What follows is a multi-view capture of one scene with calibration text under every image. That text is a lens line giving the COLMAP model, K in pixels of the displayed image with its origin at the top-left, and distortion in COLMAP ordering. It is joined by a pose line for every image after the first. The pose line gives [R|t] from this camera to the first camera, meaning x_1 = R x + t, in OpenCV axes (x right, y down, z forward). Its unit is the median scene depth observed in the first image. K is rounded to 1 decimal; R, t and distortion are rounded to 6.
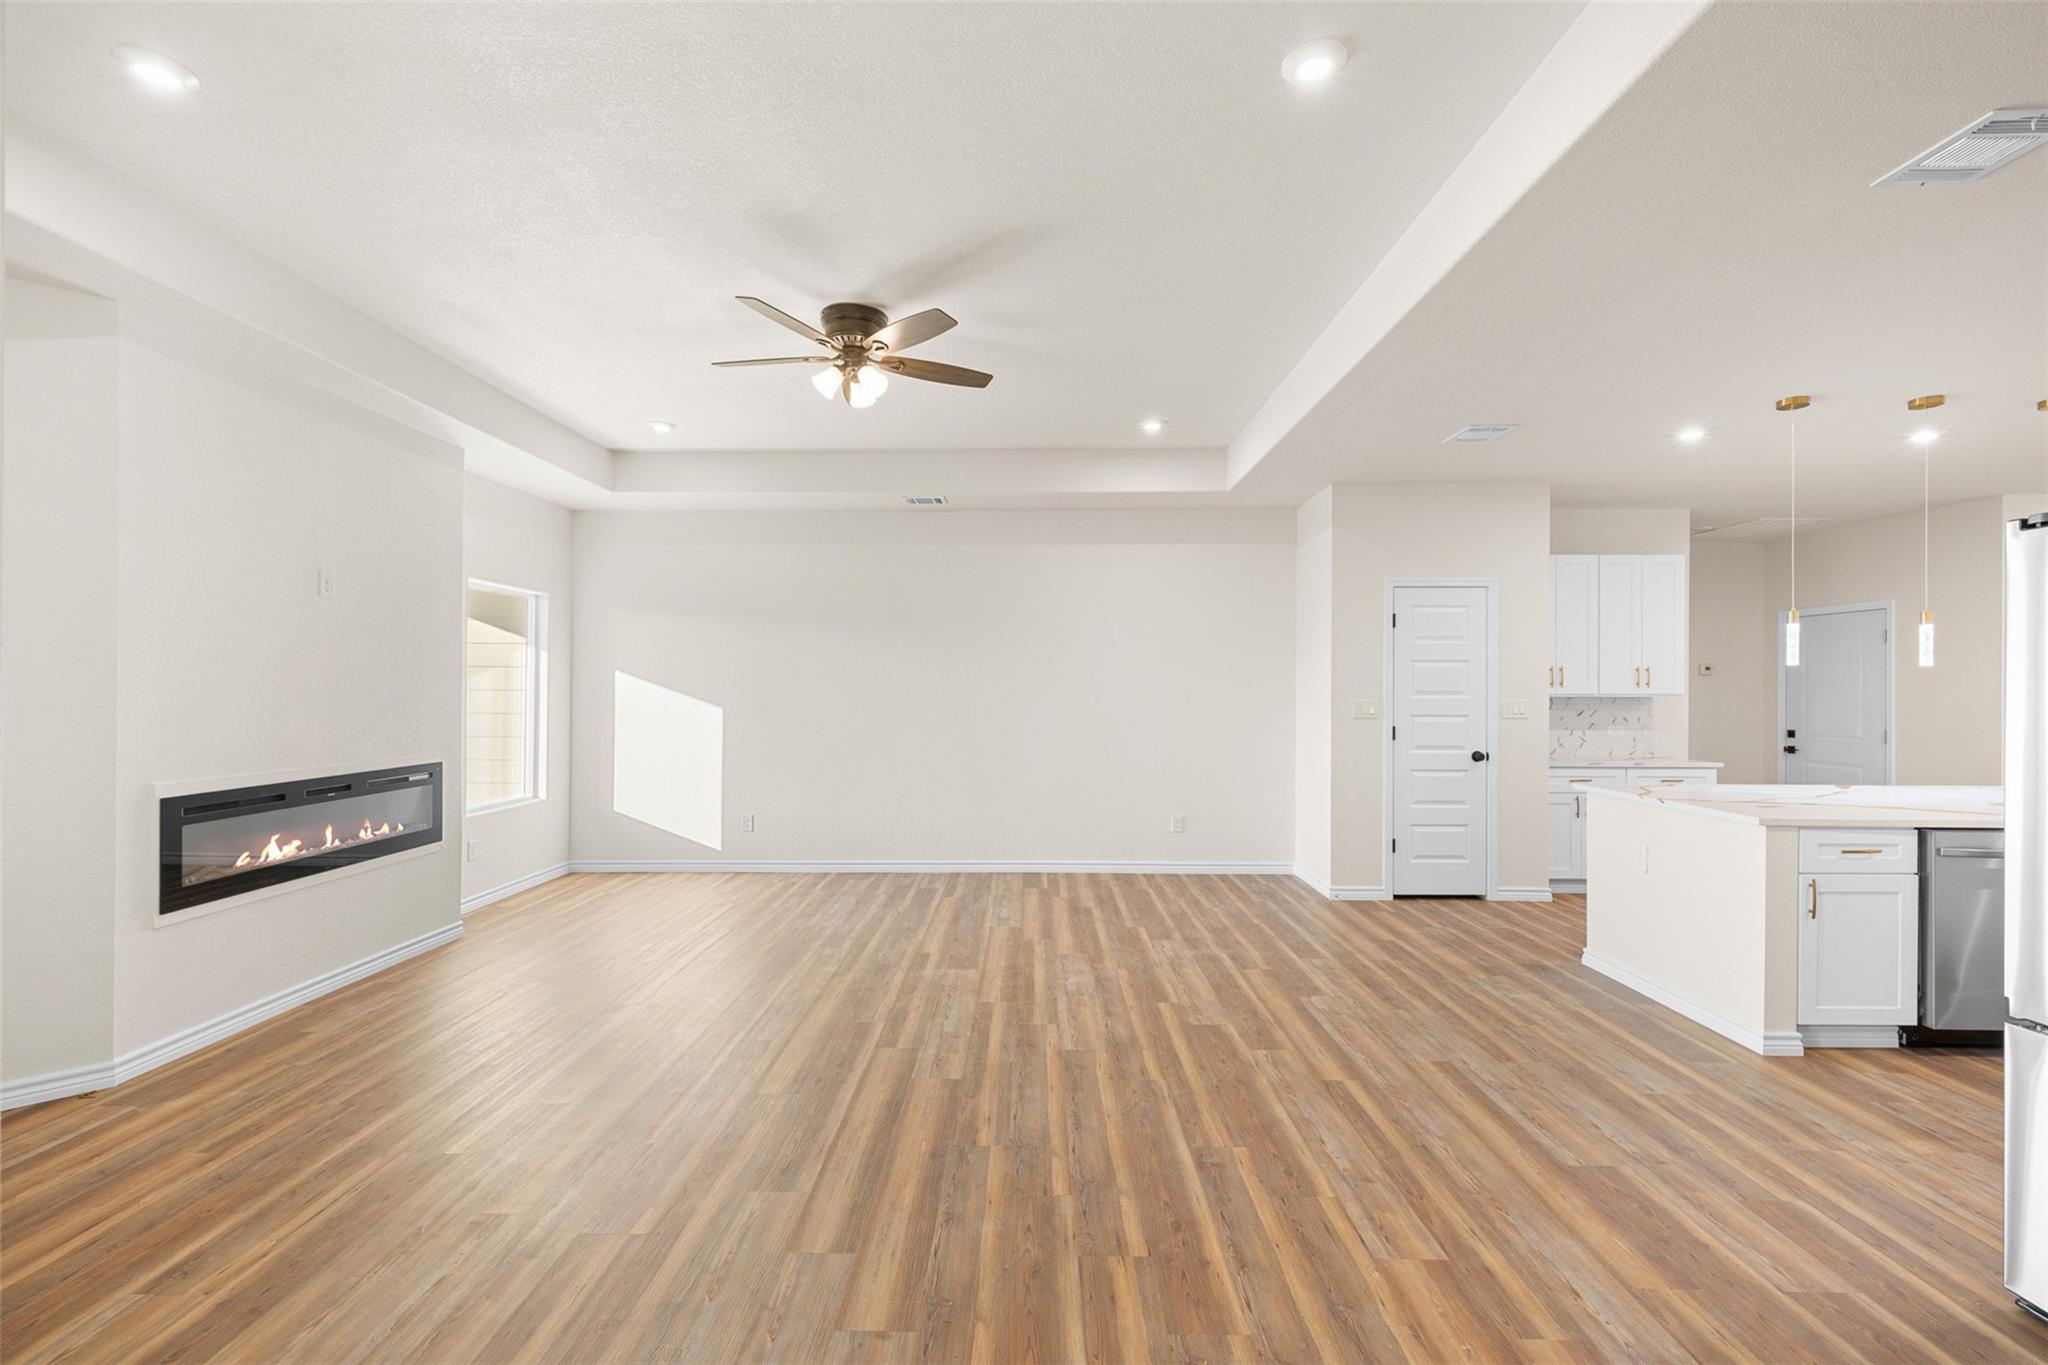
lens RADIAL K [[867.3, 0, 1037.0], [0, 867.3, 692.0], [0, 0, 1]] dist [0.000388, -0.000231]
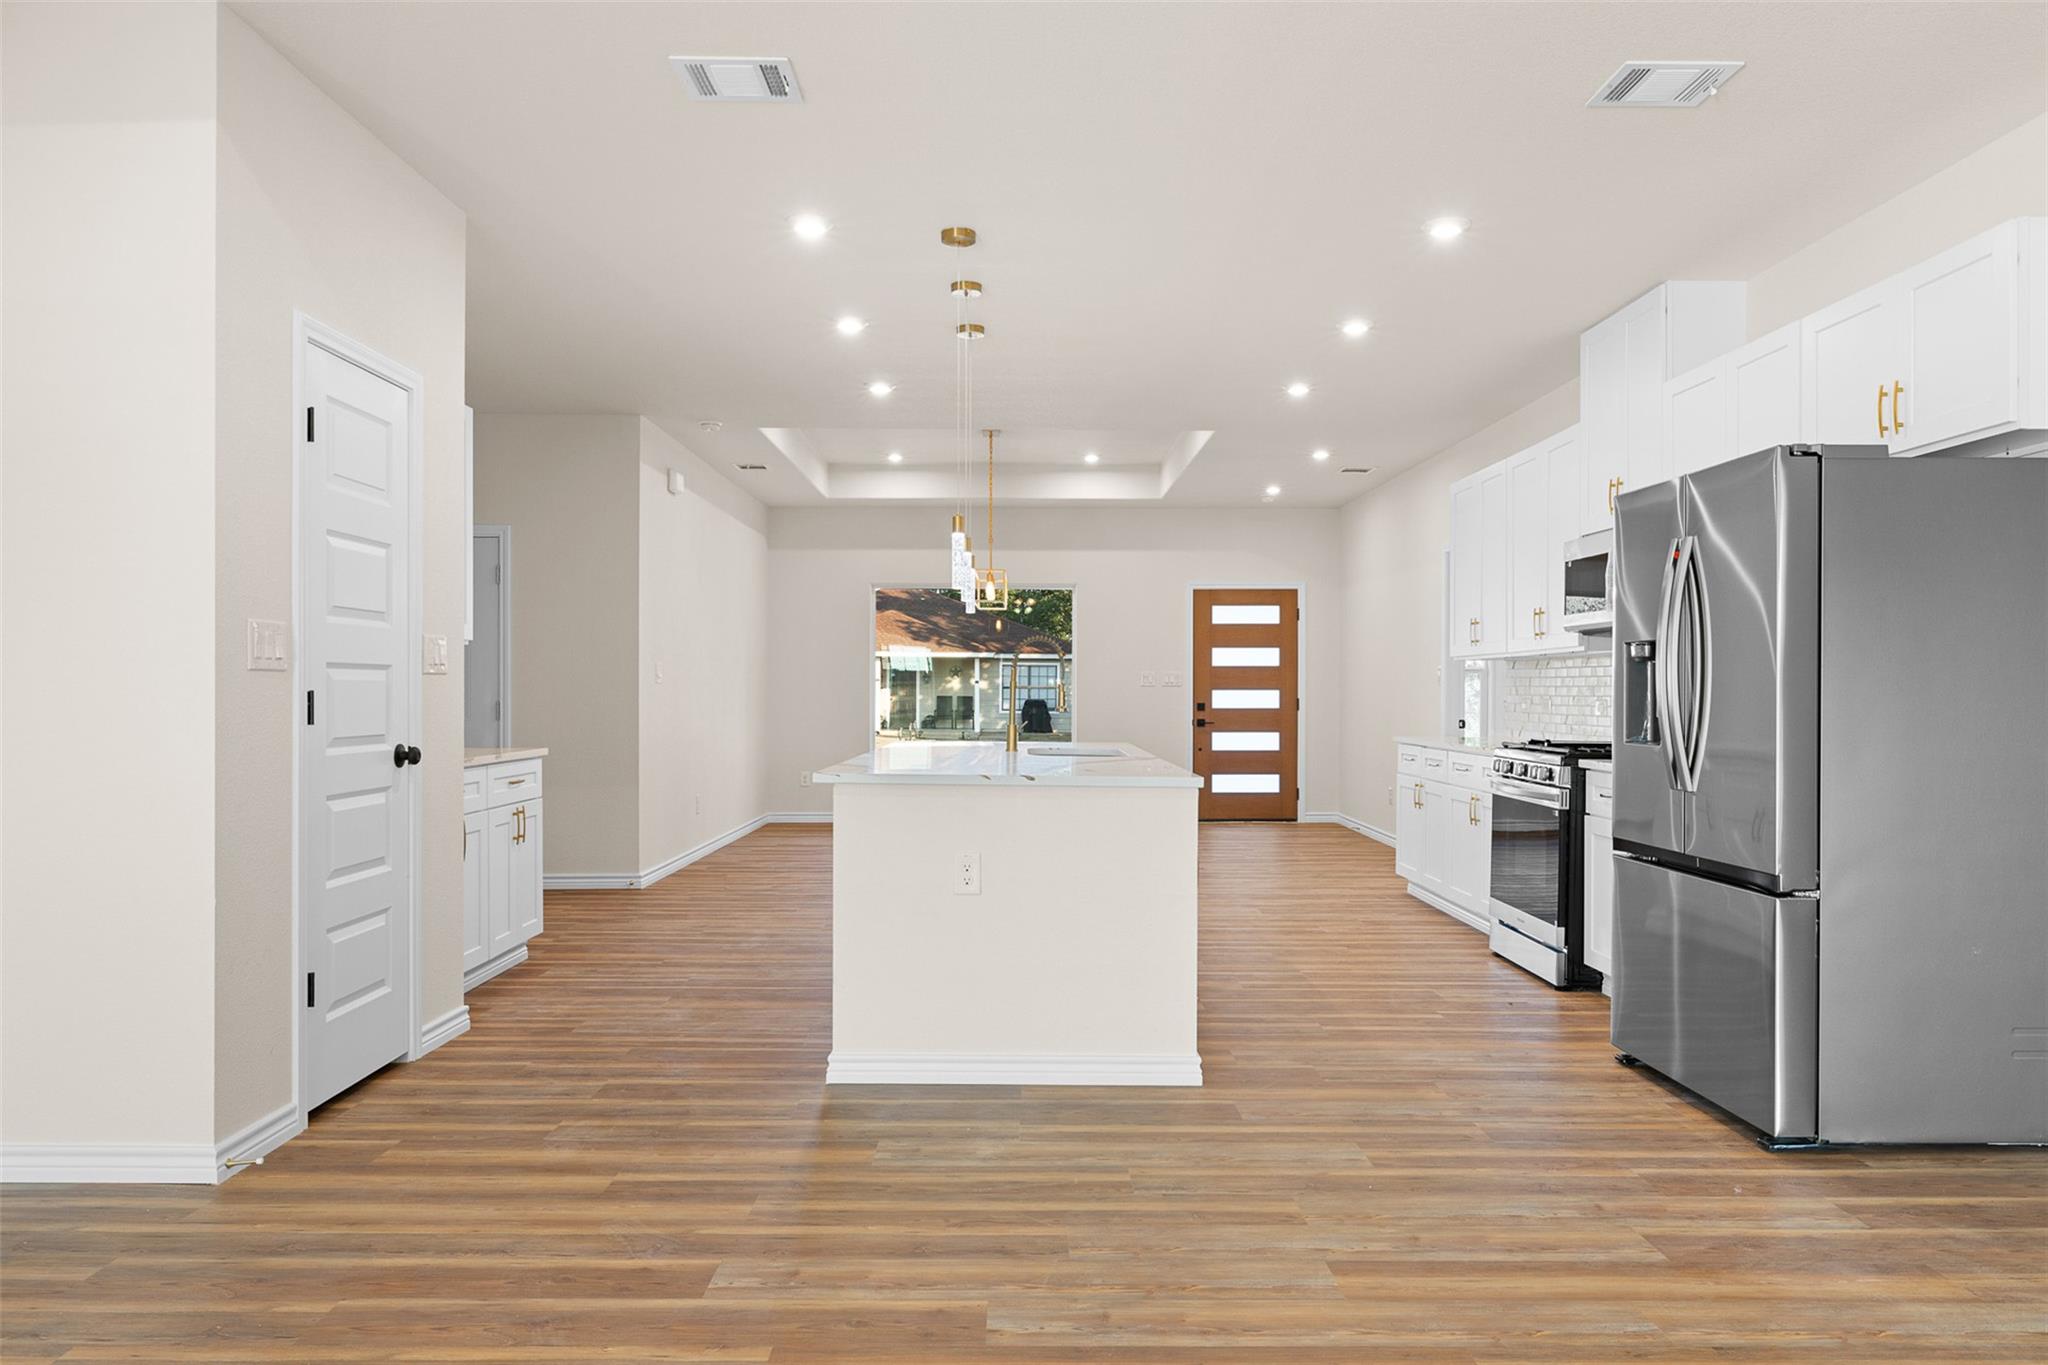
lens RADIAL K [[1340.1, 0, 1029.8], [0, 1340.1, 675.4], [0, 0, 1]] dist [-0.002151, 0.003049]
pose [[-0.004125, 0.007022, 0.999967, -0.362592], [-0.003513, 0.999969, -0.007037, 0.061051], [-0.999985, -0.003542, -0.004100, 1.158147]]
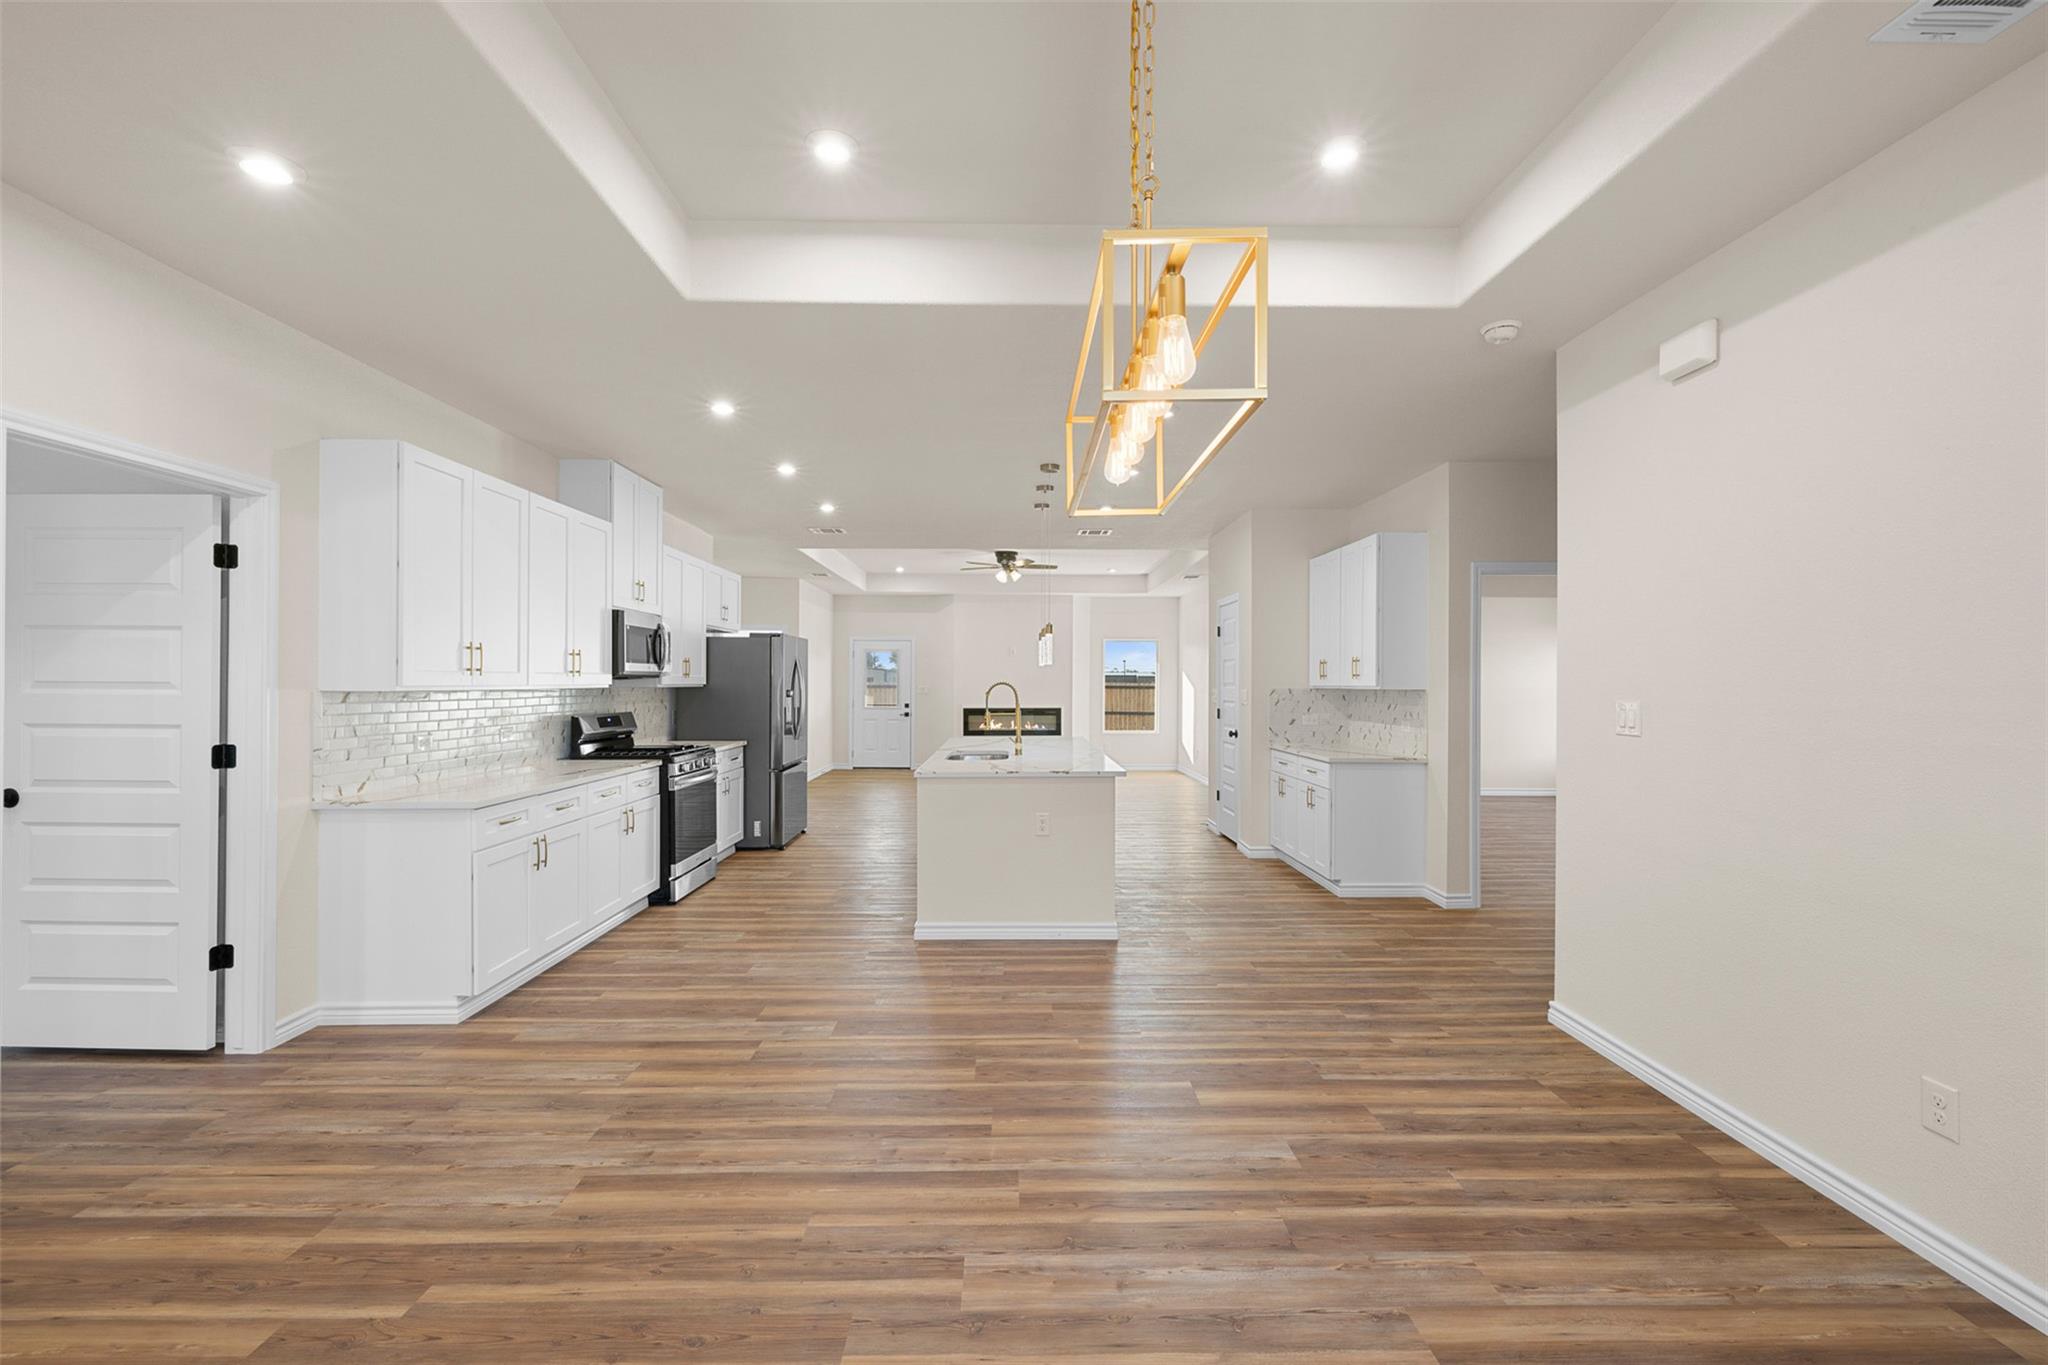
lens RADIAL K [[867.3, 0, 1023.5], [0, 867.3, 679.6], [0, 0, 1]] dist [0.000388, -0.000231]
pose [[0.010560, -0.005842, -0.999927, 2.968867], [-0.004251, 0.999974, -0.005887, 0.006493], [0.999935, 0.004313, 0.010535, 1.157249]]
